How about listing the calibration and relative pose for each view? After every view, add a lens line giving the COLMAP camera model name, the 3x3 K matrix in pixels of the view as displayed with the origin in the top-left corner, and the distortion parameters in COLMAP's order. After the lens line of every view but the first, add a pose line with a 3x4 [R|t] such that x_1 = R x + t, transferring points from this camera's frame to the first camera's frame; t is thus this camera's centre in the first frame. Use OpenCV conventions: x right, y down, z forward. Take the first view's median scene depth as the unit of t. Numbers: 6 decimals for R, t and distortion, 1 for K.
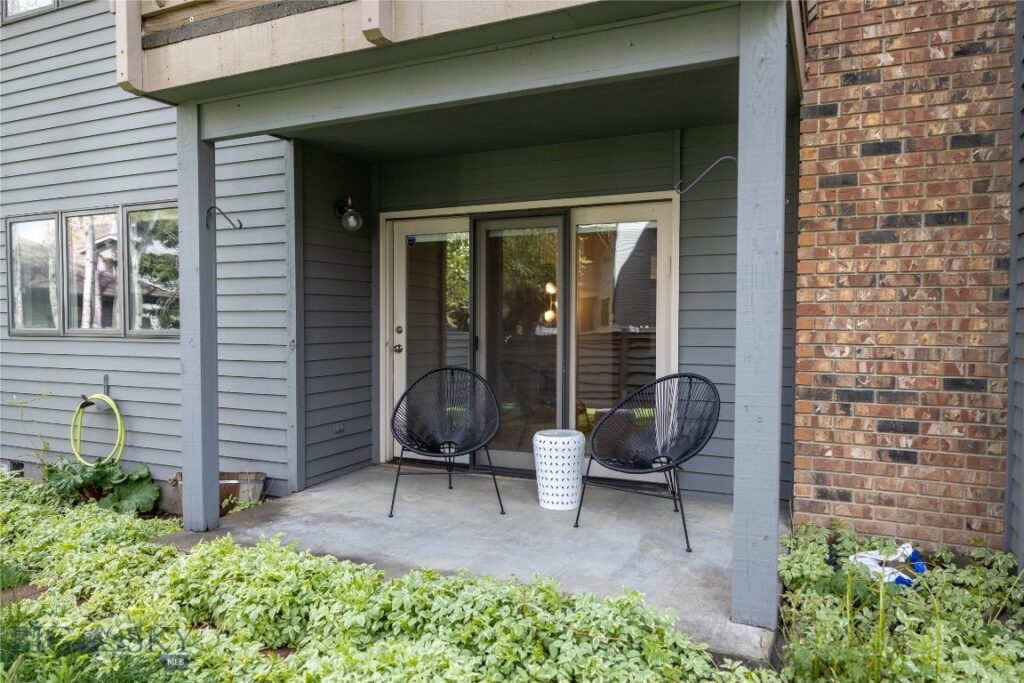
lens RADIAL K [[703.0, 0, 505.6], [0, 703.0, 341.0], [0, 0, 1]] dist [0.007735, -0.005931]
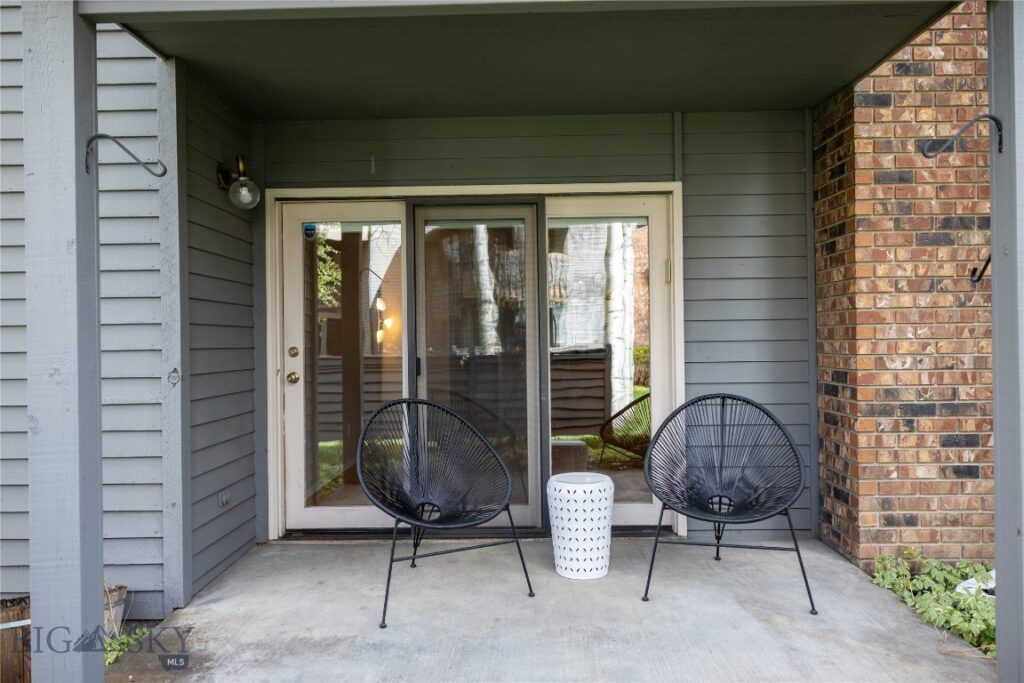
lens RADIAL K [[703.0, 0, 513.3], [0, 703.0, 340.8], [0, 0, 1]] dist [0.007735, -0.005931]
pose [[0.912494, -0.011841, 0.408918, -0.367621], [0.026878, 0.999157, -0.031044, 0.001811], [-0.408205, 0.039318, 0.912043, 0.376495]]
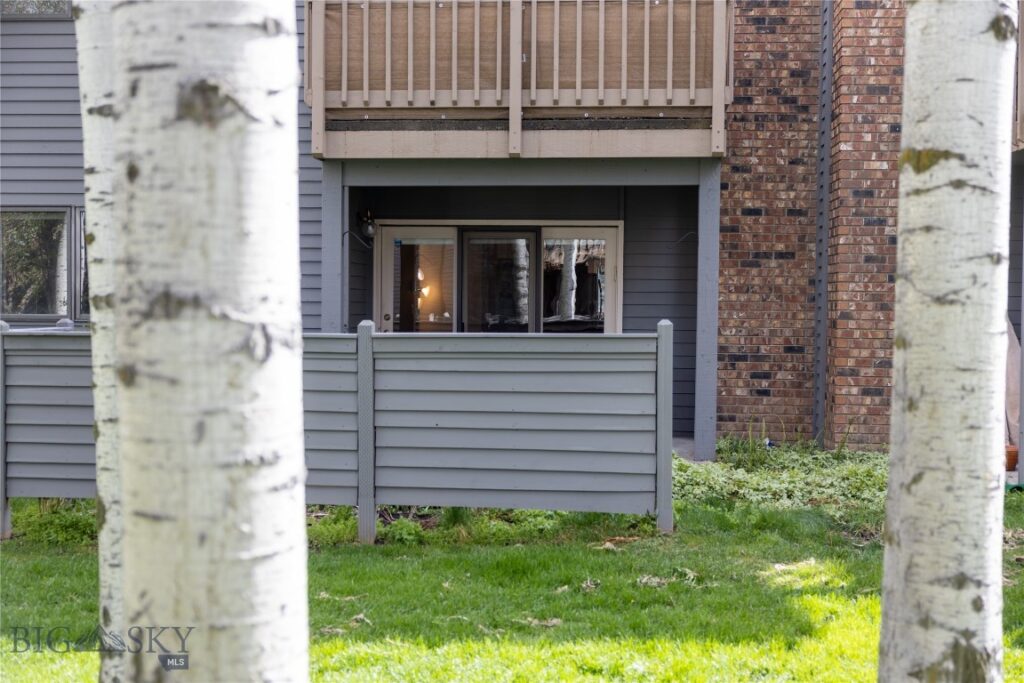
lens RADIAL K [[1293.5, 0, 512.9], [0, 1293.5, 342.3], [0, 0, 1]] dist [-0.013747, 0.000000]
pose [[0.937866, -0.000720, 0.346996, -1.084322], [0.001034, 0.999999, -0.000719, 0.042942], [-0.346995, 0.001033, 0.937866, -1.715966]]
